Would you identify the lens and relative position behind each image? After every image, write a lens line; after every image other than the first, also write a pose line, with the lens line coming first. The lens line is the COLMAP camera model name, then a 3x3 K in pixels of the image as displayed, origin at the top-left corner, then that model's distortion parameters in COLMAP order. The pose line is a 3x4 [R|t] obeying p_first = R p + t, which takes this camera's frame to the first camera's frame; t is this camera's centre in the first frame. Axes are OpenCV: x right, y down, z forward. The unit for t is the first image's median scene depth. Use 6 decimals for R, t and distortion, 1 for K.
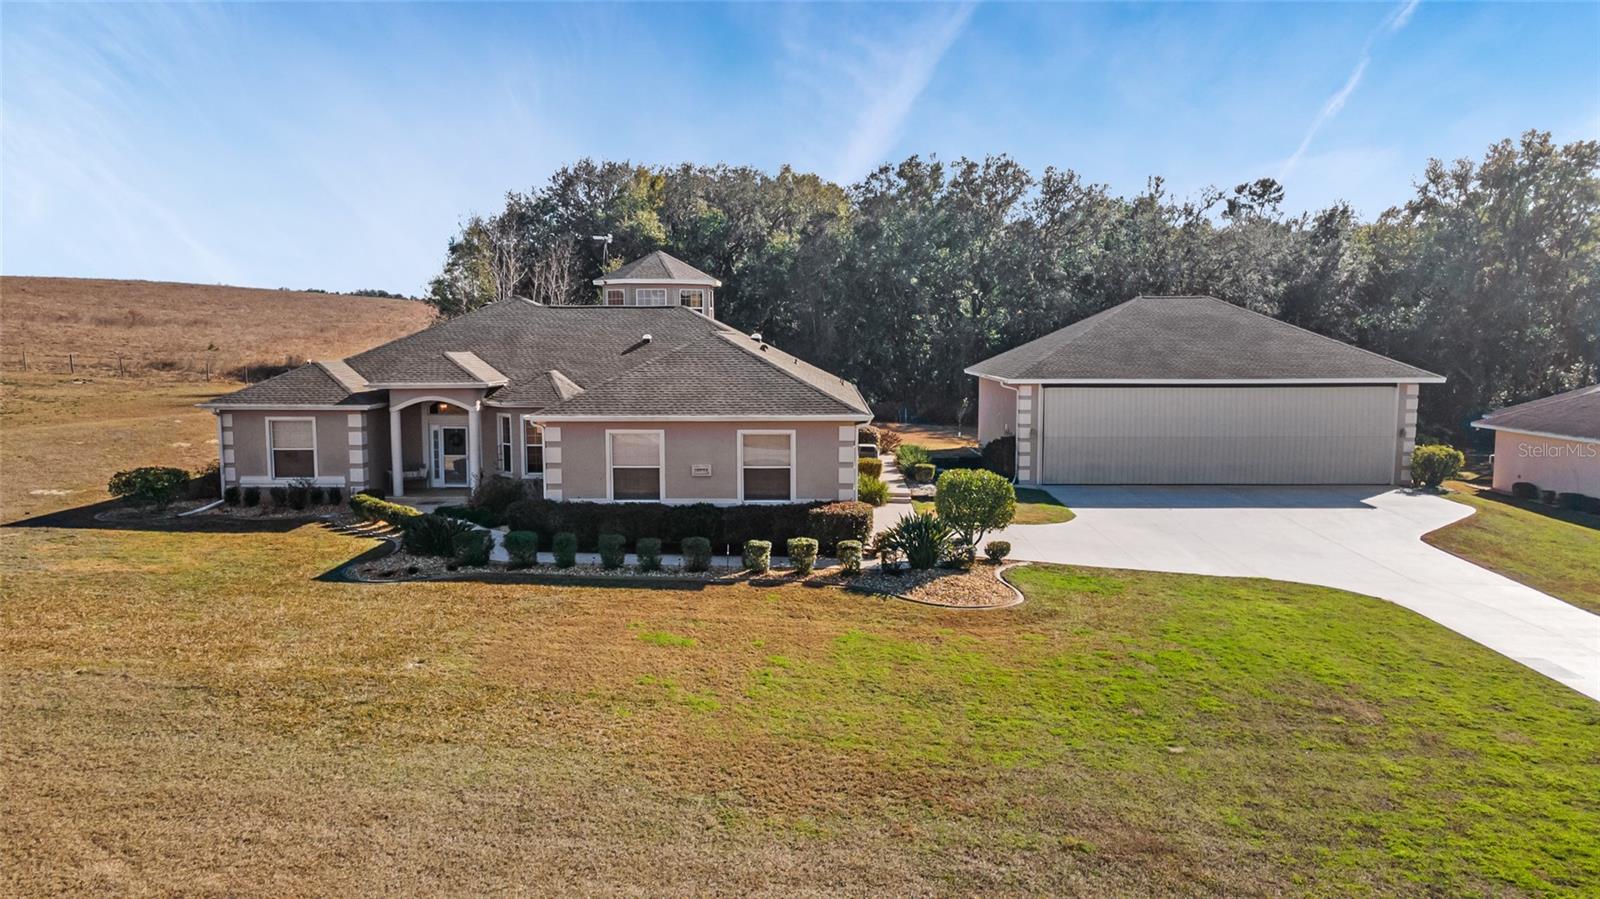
lens RADIAL K [[1159.0, 0, 805.6], [0, 1159.0, 453.0], [0, 0, 1]] dist [0.045555, 0.016274]
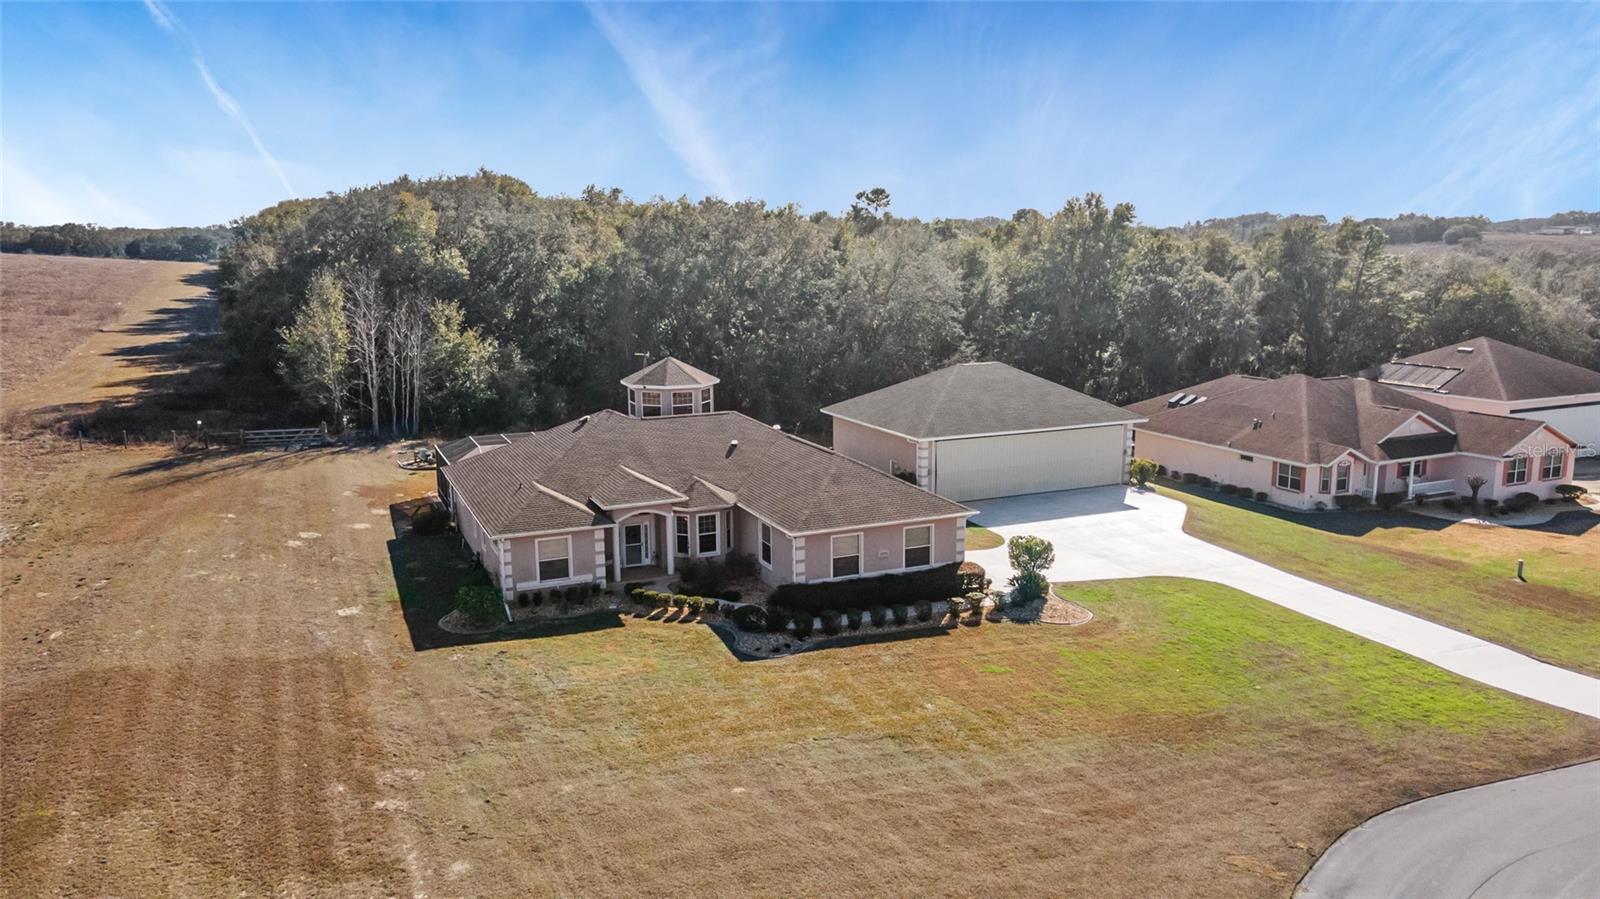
lens RADIAL K [[1159.0, 0, 803.4], [0, 1159.0, 452.8], [0, 0, 1]] dist [0.045555, 0.016274]
pose [[0.907014, -0.083304, 0.412779, -0.569230], [0.050080, 0.994620, 0.090684, -0.186436], [-0.418113, -0.061580, 0.906306, -0.281868]]
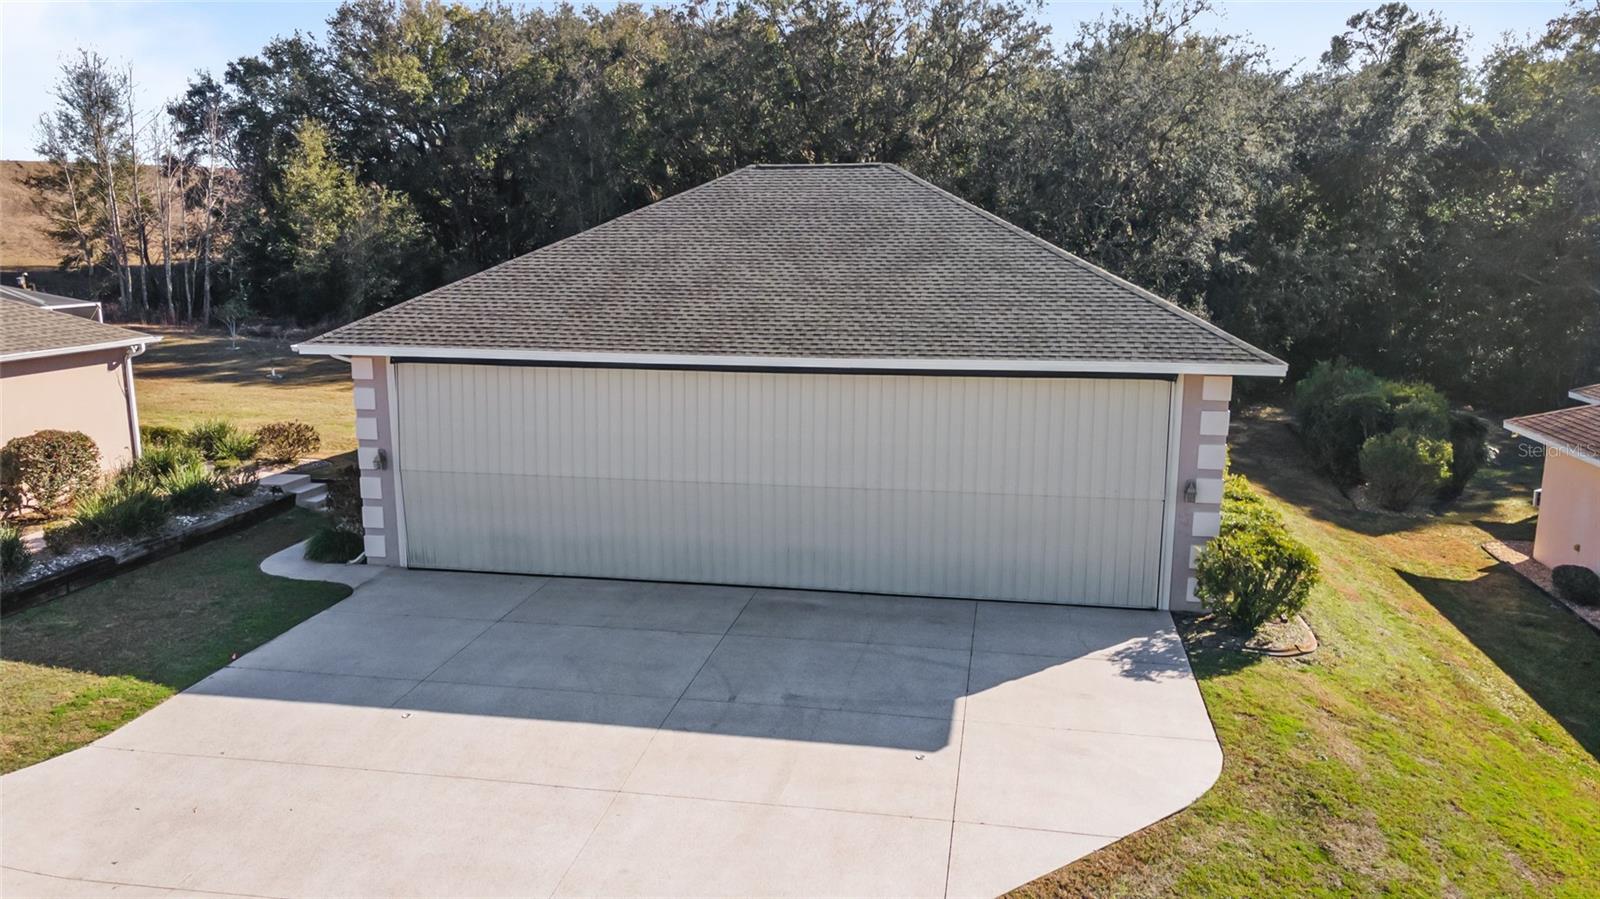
lens RADIAL K [[1159.0, 0, 788.0], [0, 1159.0, 442.5], [0, 0, 1]] dist [0.045555, 0.016274]
pose [[0.984449, 0.031684, -0.172789, 0.440365], [-0.017028, 0.996180, 0.085651, -0.067643], [0.174843, -0.081377, 0.981228, 0.573053]]
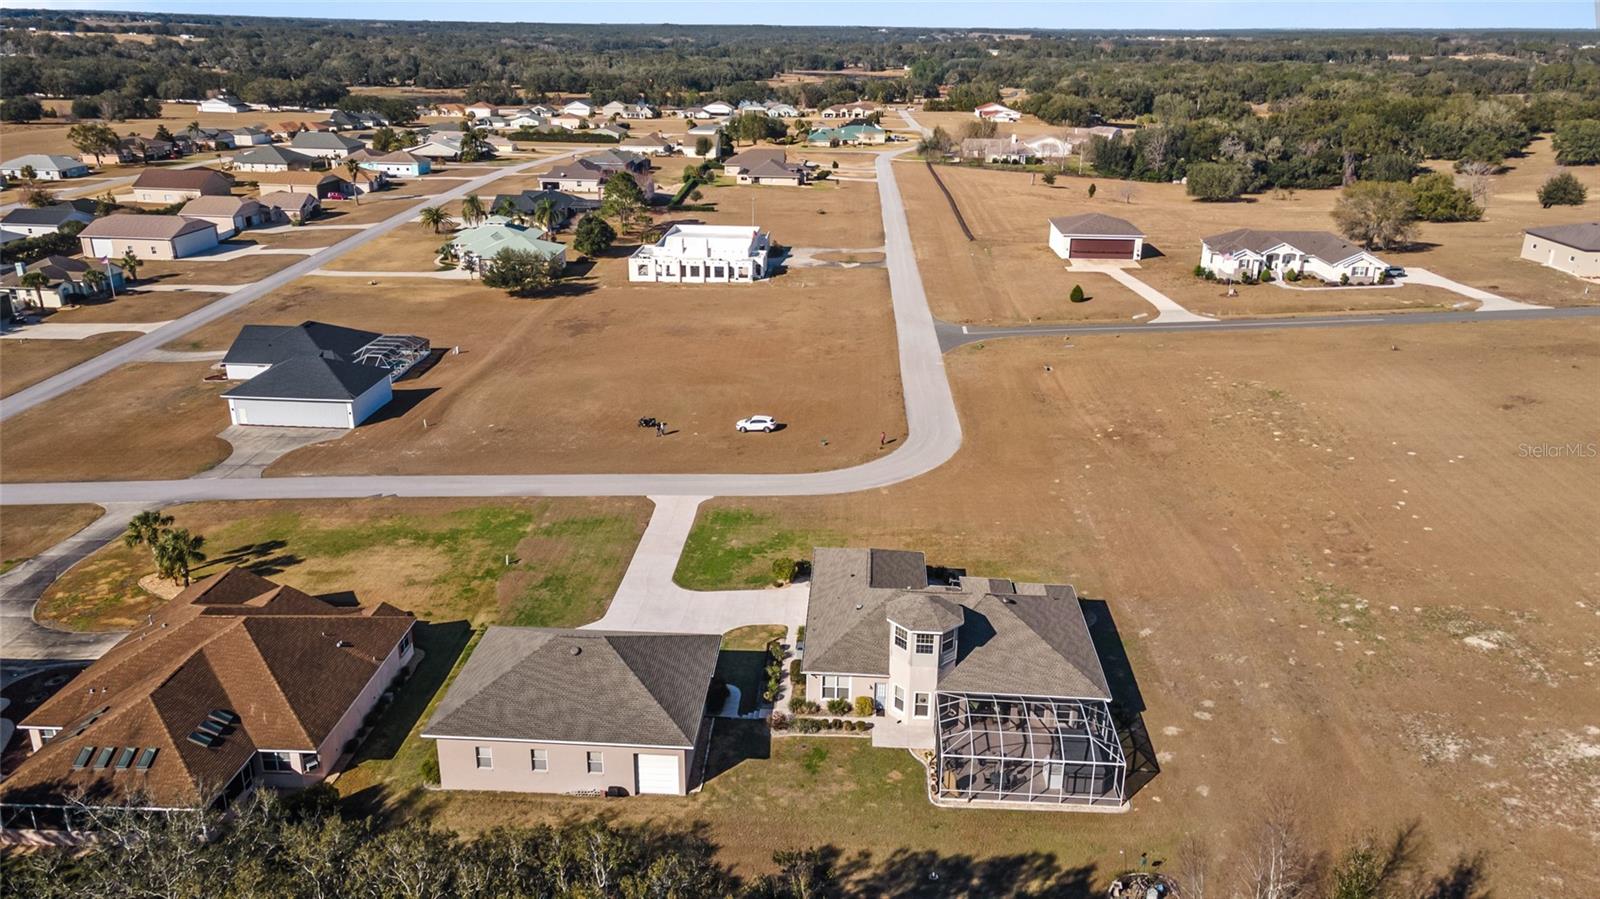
lens RADIAL K [[1159.0, 0, 790.3], [0, 1159.0, 444.8], [0, 0, 1]] dist [0.045555, 0.016274]
pose [[-0.998871, -0.018593, 0.043713, -0.006570], [0.002453, 0.898808, 0.438337, -1.109446], [-0.047440, 0.437949, -0.897747, 2.452772]]
